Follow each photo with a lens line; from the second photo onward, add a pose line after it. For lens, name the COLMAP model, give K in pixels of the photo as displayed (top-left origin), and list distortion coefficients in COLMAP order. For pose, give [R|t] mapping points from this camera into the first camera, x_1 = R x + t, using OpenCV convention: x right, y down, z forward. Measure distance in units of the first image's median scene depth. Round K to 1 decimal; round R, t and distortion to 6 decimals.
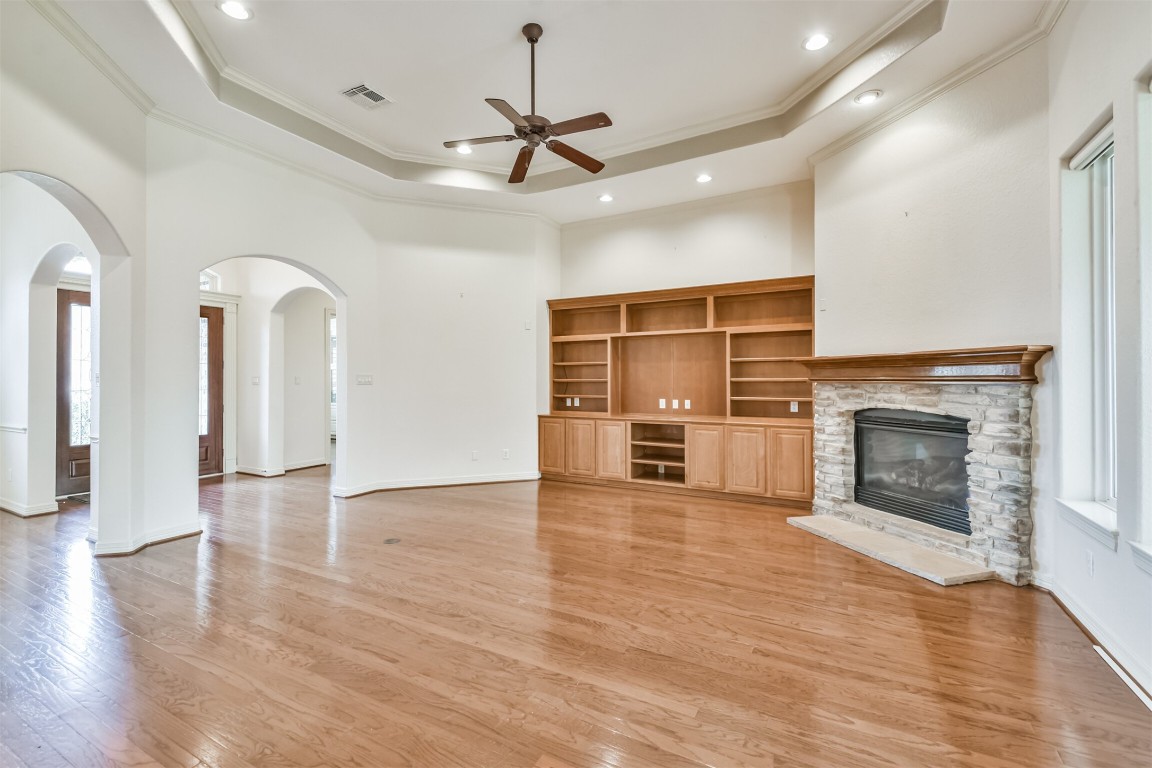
lens RADIAL K [[498.3, 0, 579.3], [0, 498.3, 379.9], [0, 0, 1]] dist [0.057582, -0.042094]
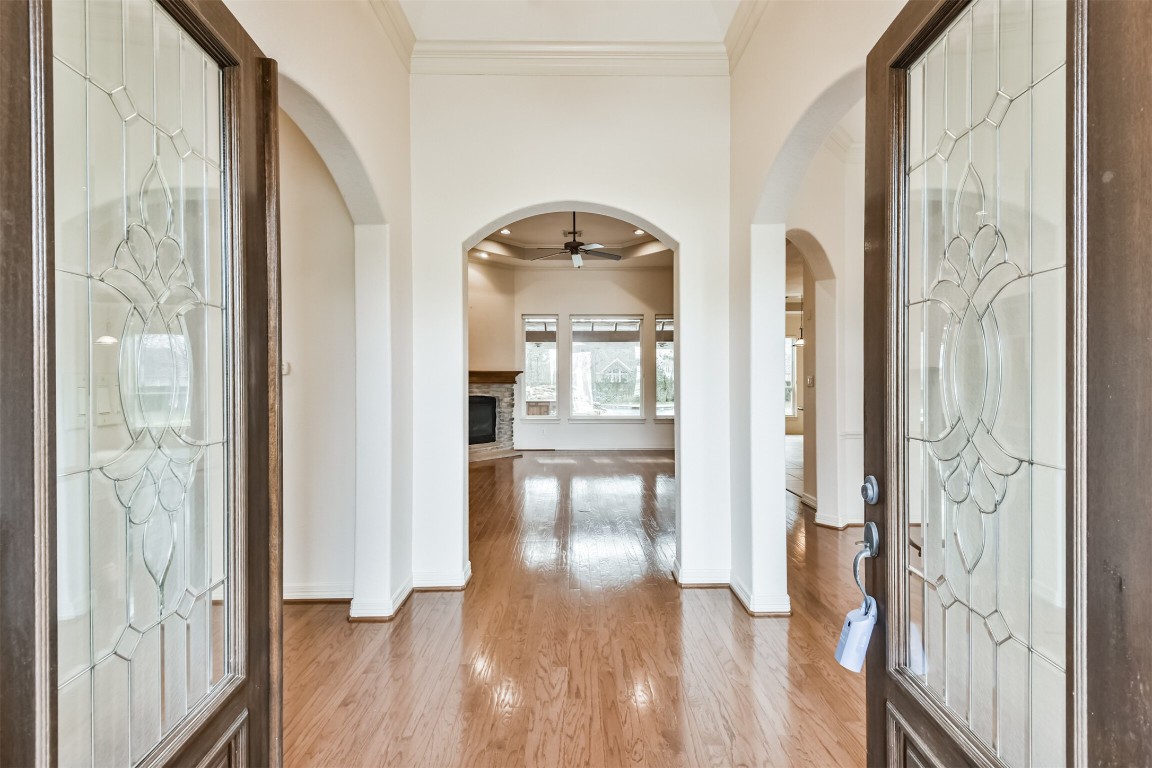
lens RADIAL K [[498.4, 0, 579.6], [0, 498.4, 382.9], [0, 0, 1]] dist [0.034963, -0.018488]
pose [[-0.488787, -0.002019, 0.872401, -1.059370], [0.005327, 0.999972, 0.005299, -0.005215], [-0.872387, 0.007238, -0.488763, 1.174811]]
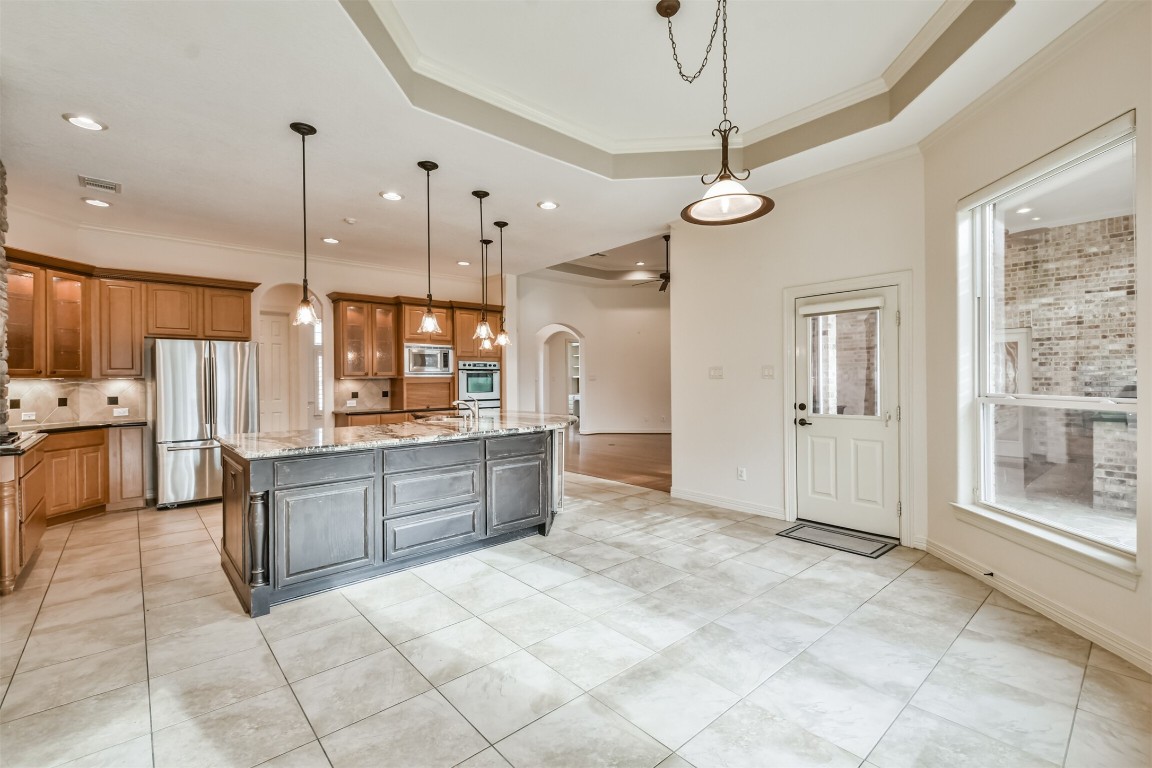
lens RADIAL K [[498.4, 0, 579.6], [0, 498.4, 382.9], [0, 0, 1]] dist [0.034963, -0.018488]
pose [[0.939073, -0.003757, -0.343698, 0.215003], [0.005349, 0.999979, 0.003686, 0.010975], [0.343677, -0.005300, 0.939073, -0.913162]]
